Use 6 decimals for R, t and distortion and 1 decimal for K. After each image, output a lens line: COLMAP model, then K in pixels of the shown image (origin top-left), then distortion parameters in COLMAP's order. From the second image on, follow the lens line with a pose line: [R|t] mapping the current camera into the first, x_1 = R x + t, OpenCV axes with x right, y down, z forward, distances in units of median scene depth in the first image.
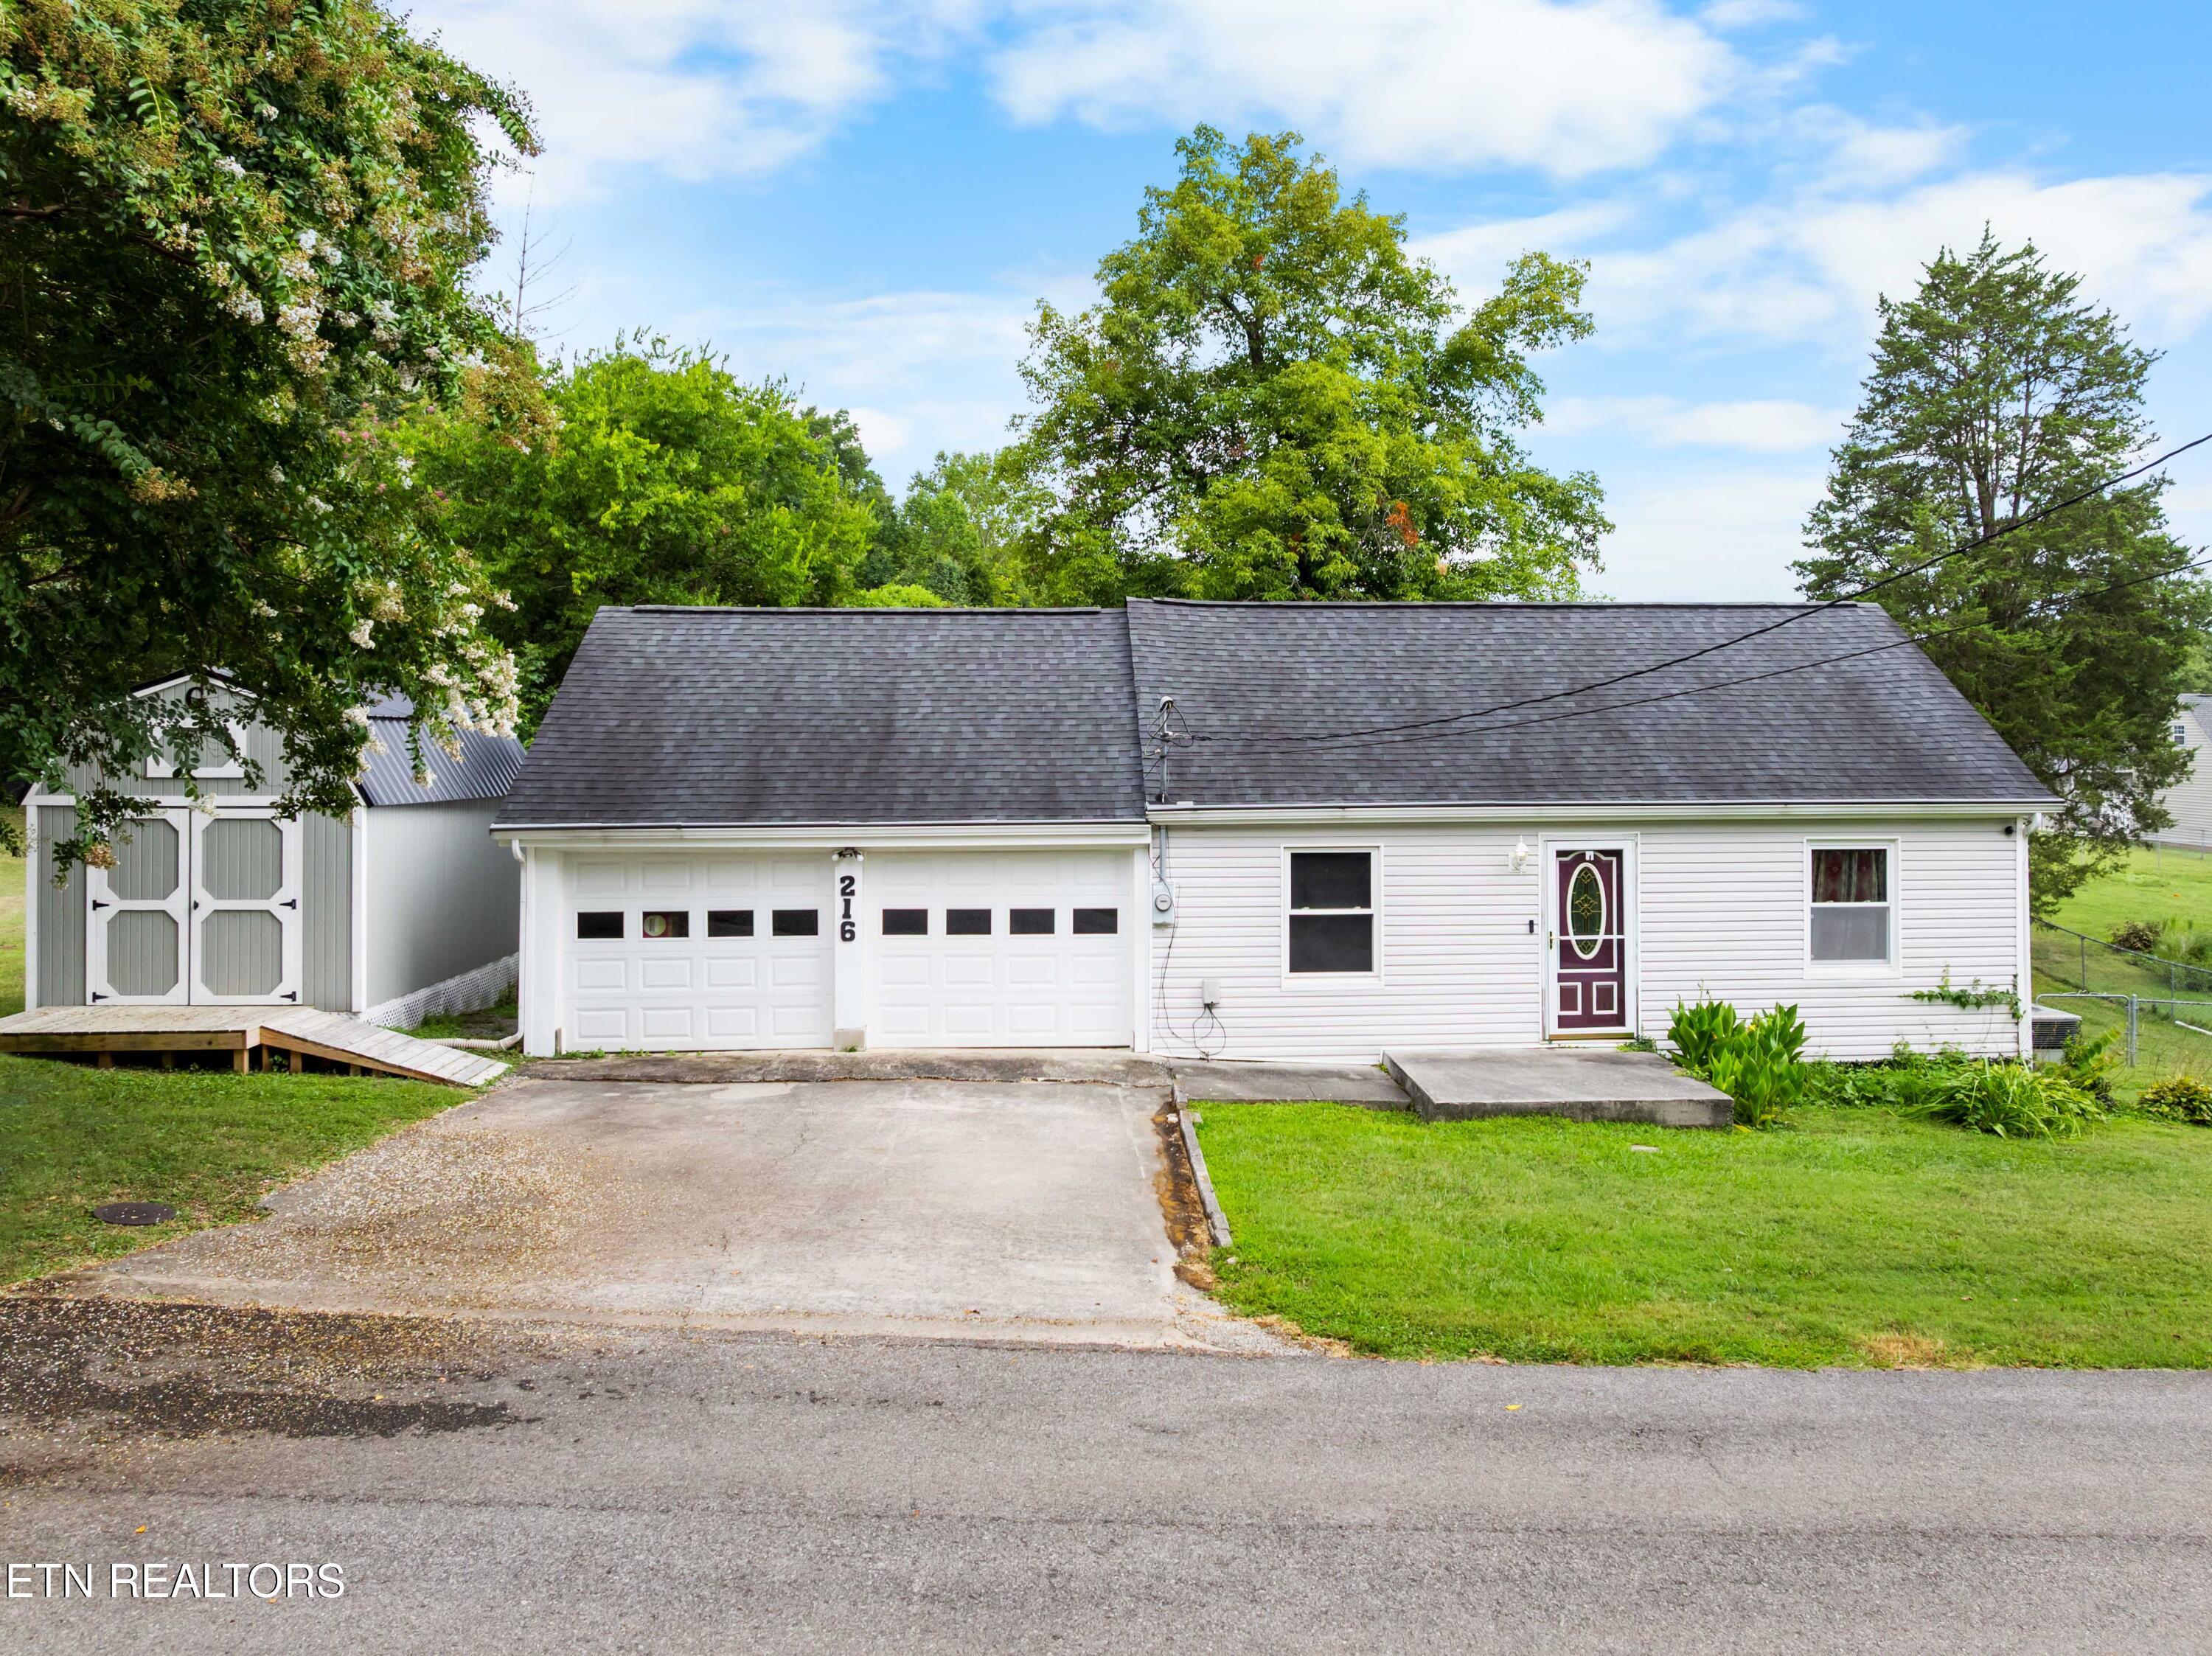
lens RADIAL K [[1813.2, 0, 1206.0], [0, 1813.2, 734.8], [0, 0, 1]] dist [-0.009703, -0.070406]
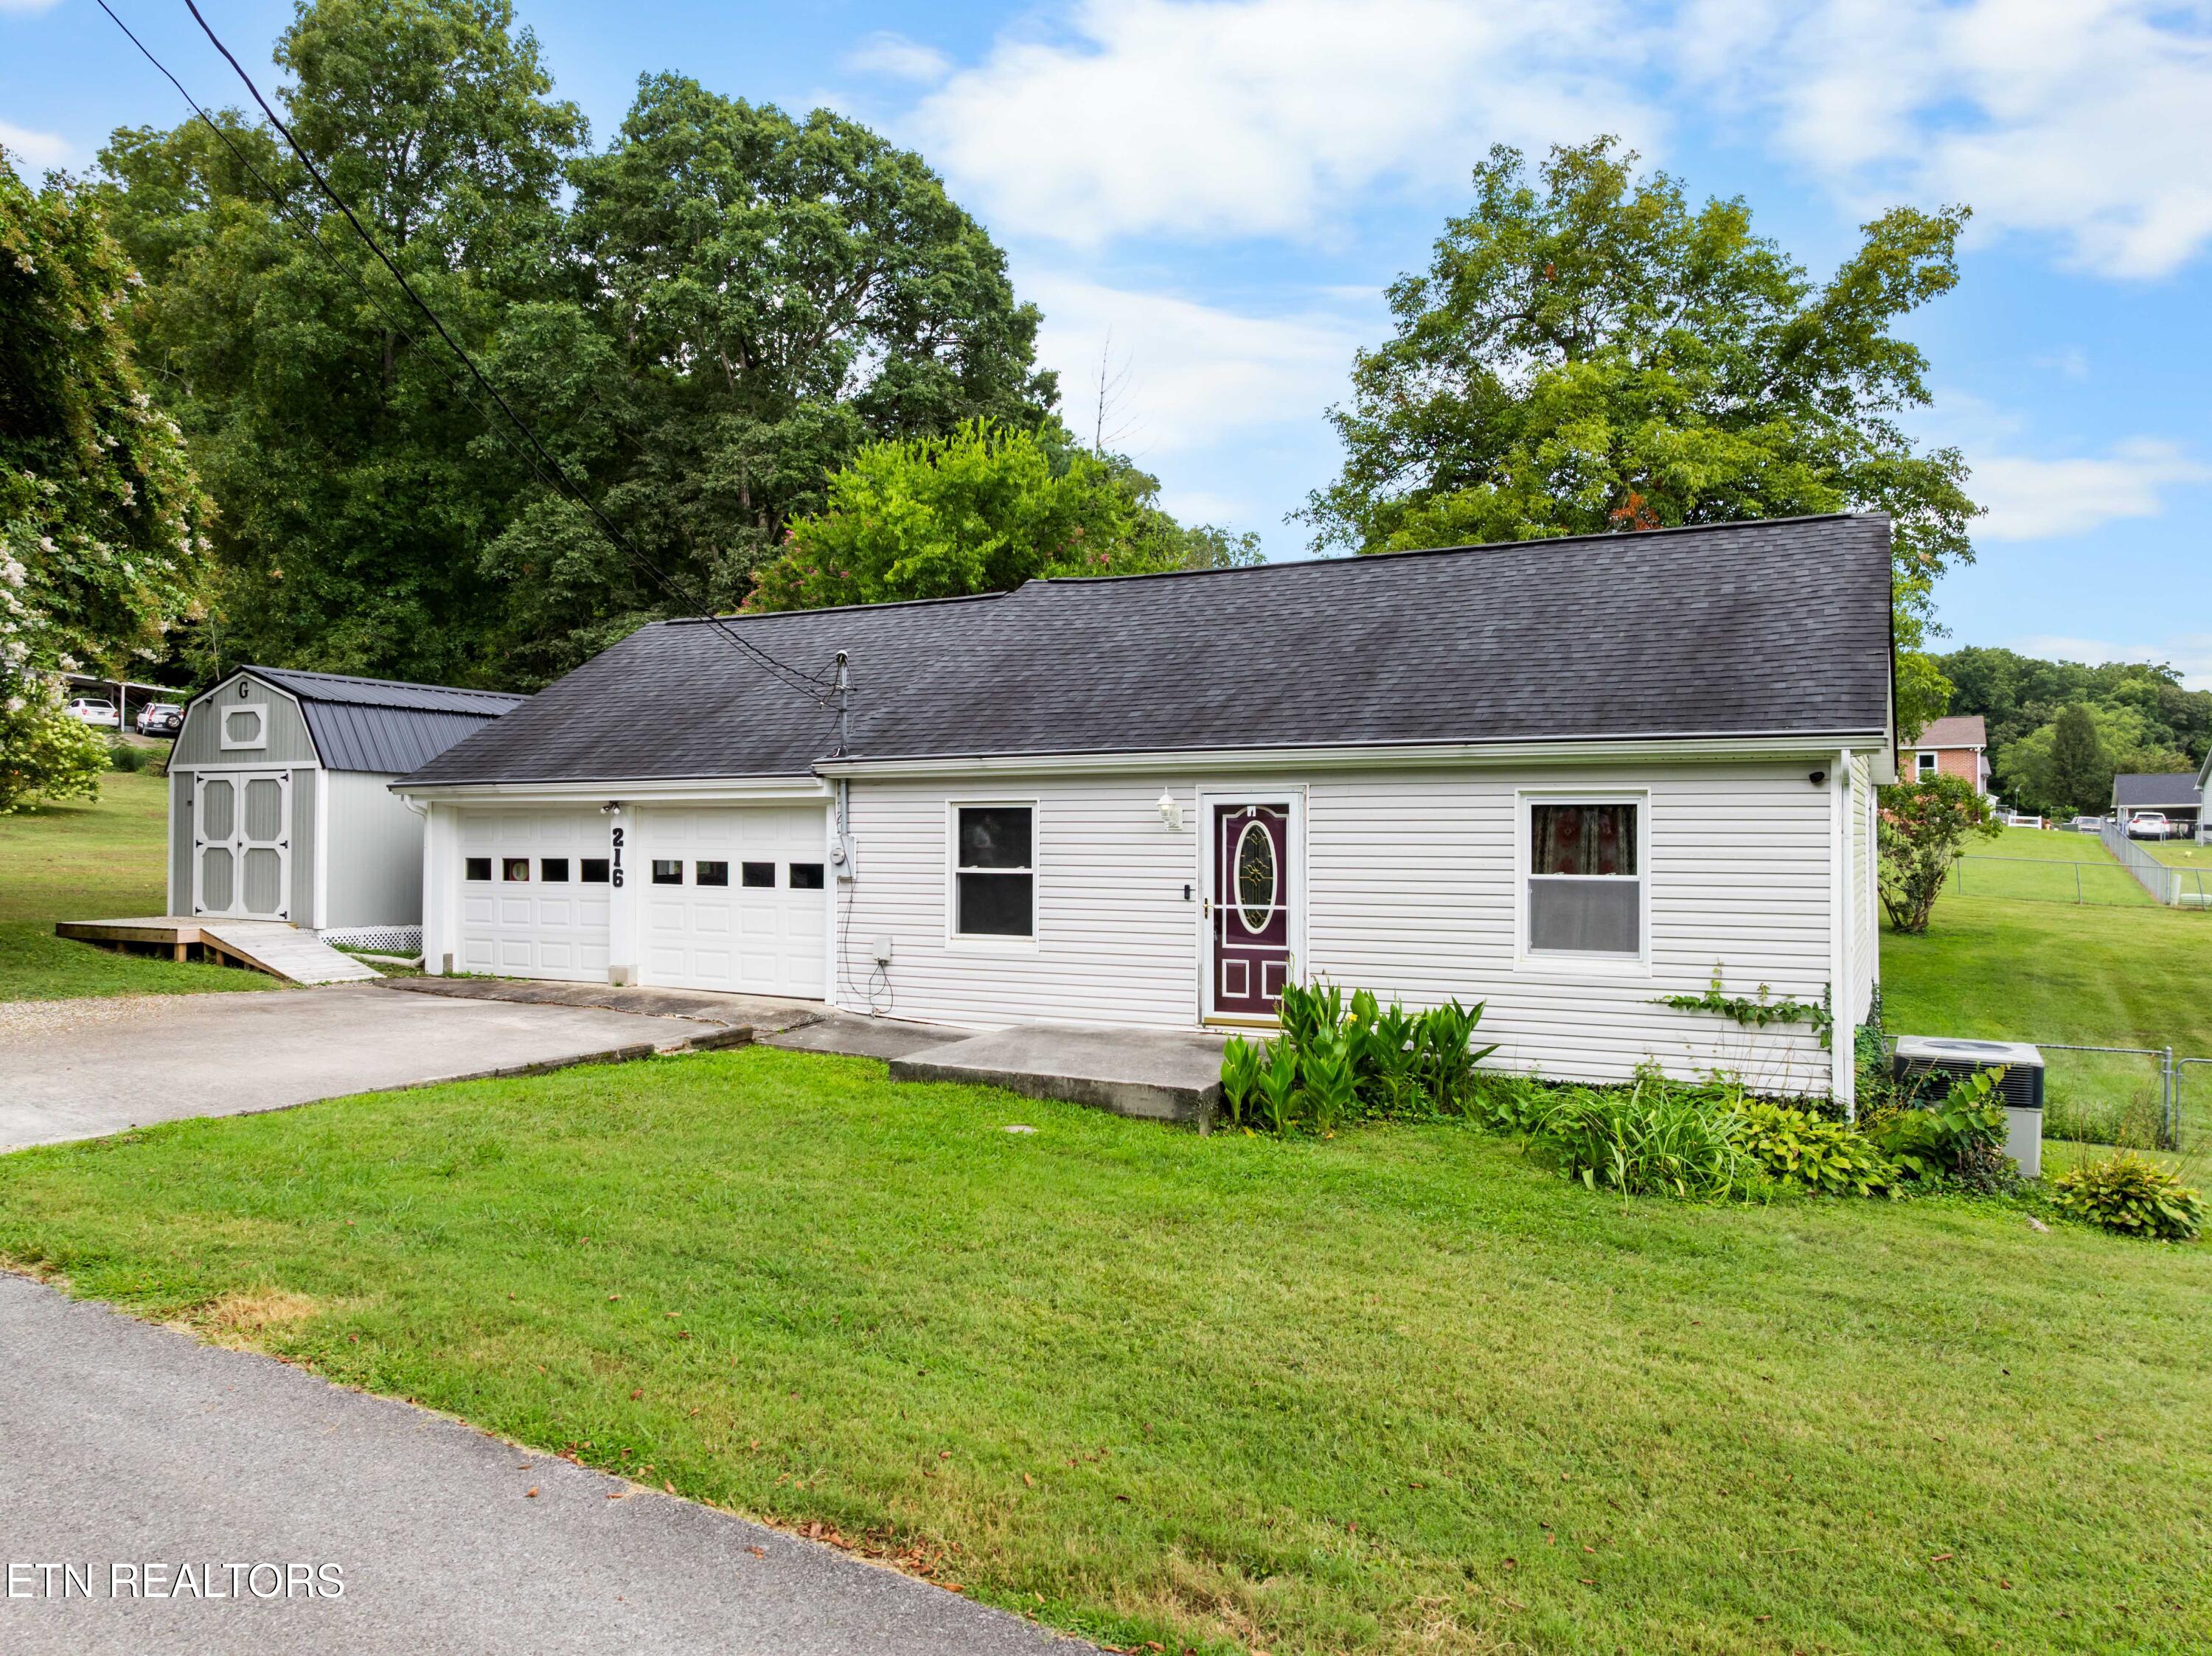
lens RADIAL K [[1558.8, 0, 1106.0], [0, 1558.8, 828.0], [0, 0, 1]] dist [-0.022874, -0.032867]
pose [[0.843266, 0.001324, -0.537494, 0.551527], [-0.001899, 0.999998, -0.000517, 0.075772], [0.537493, 0.001457, 0.843267, 0.349195]]
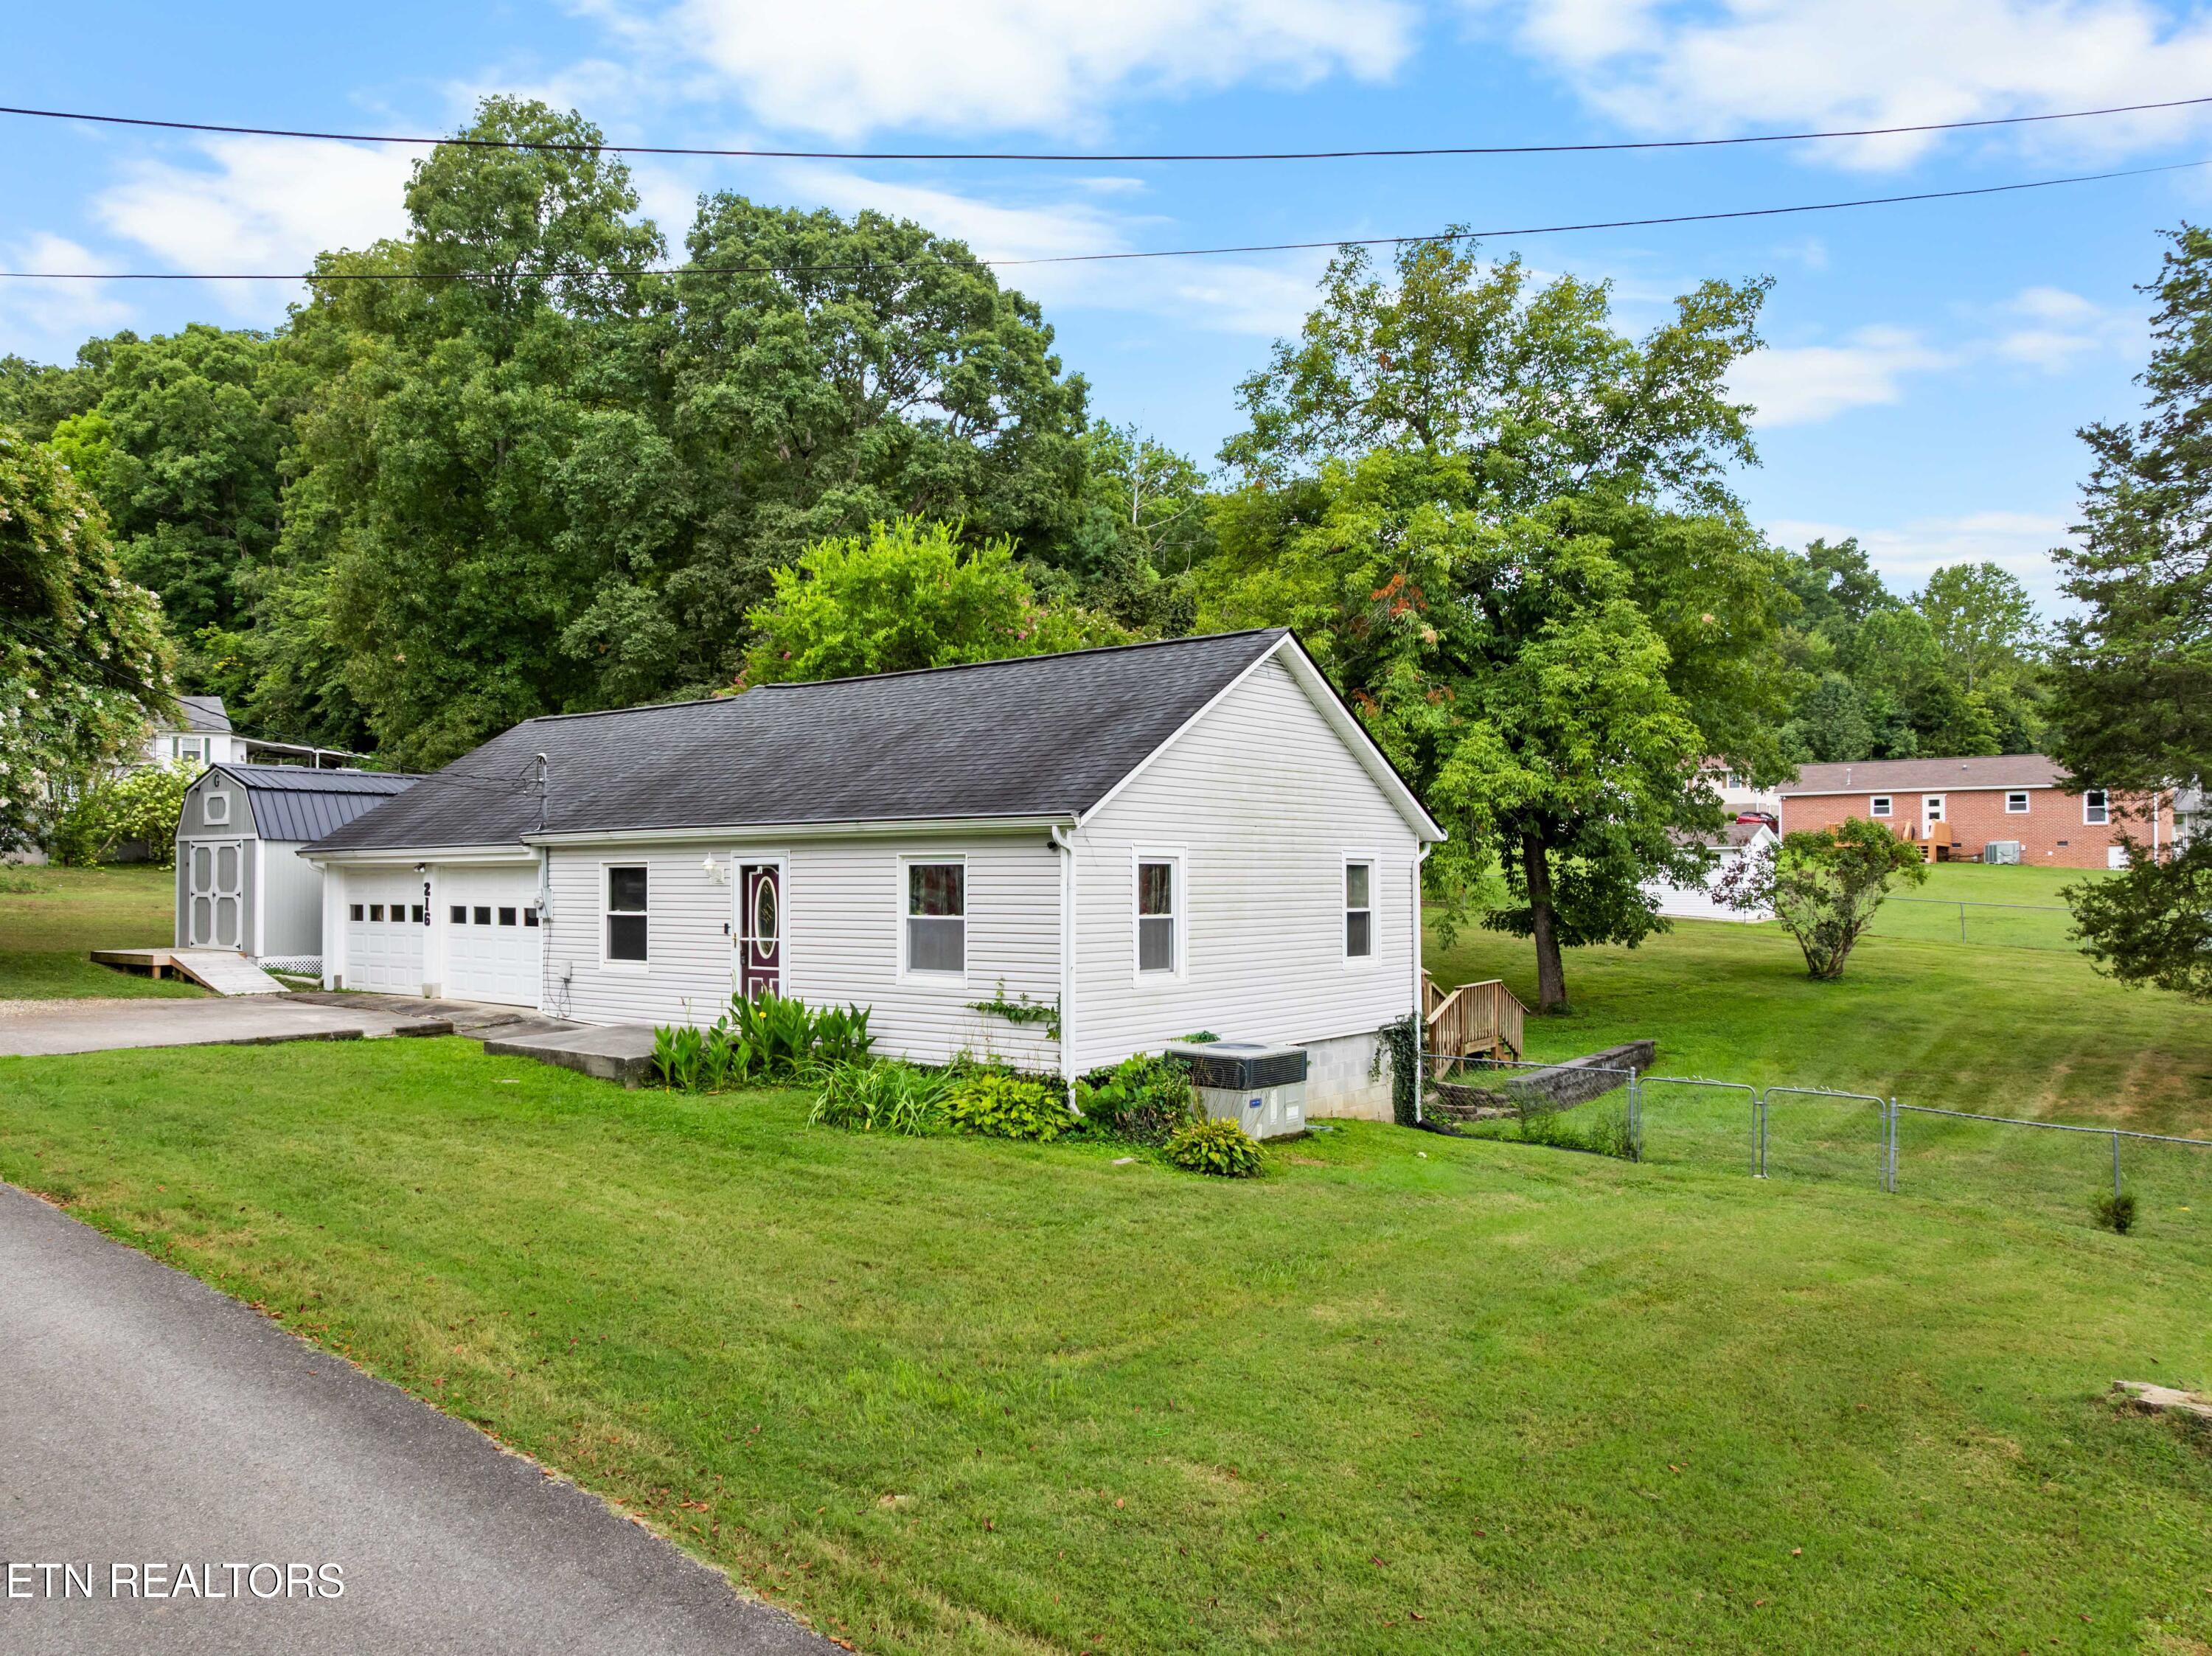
lens RADIAL K [[1651.7, 0, 1038.6], [0, 1651.7, 876.1], [0, 0, 1]] dist [-0.008210, -0.079591]
pose [[0.719364, -0.001473, -0.694632, 1.095265], [0.002131, 0.999998, 0.000087, 0.071682], [0.694630, -0.001543, 0.719365, 0.357032]]
